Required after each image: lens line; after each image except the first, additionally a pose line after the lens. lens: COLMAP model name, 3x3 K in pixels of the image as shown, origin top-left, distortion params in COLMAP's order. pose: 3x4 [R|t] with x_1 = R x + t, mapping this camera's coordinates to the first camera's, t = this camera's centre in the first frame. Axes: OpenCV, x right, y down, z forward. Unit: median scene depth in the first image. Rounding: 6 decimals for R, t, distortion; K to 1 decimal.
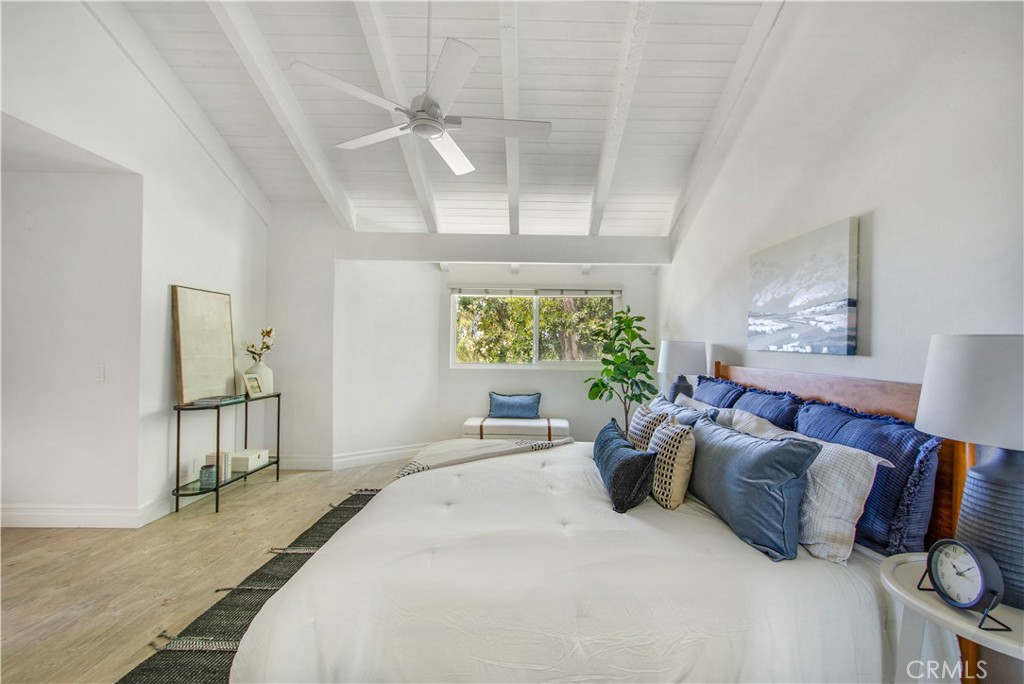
lens RADIAL K [[453.9, 0, 525.3], [0, 453.9, 343.8], [0, 0, 1]] dist [-0.000765, -0.002847]
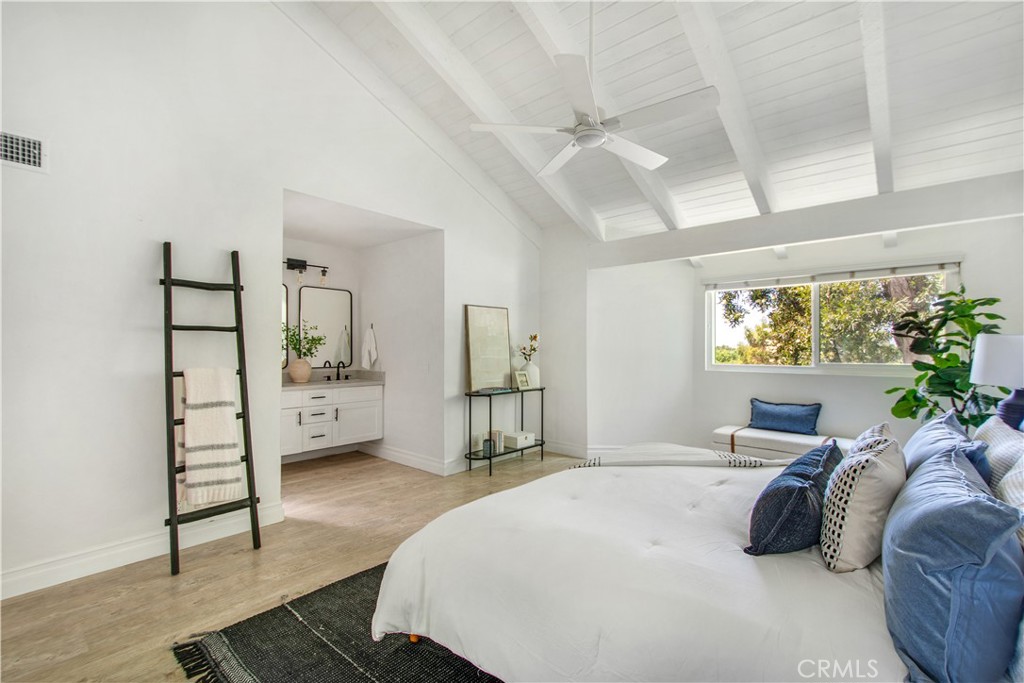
lens RADIAL K [[453.9, 0, 525.3], [0, 453.9, 343.3], [0, 0, 1]] dist [-0.000765, -0.002847]
pose [[0.748980, -0.017145, -0.662371, 0.221990], [0.014276, 0.999851, -0.009738, 0.003072], [0.662439, -0.002163, 0.749113, 0.071645]]
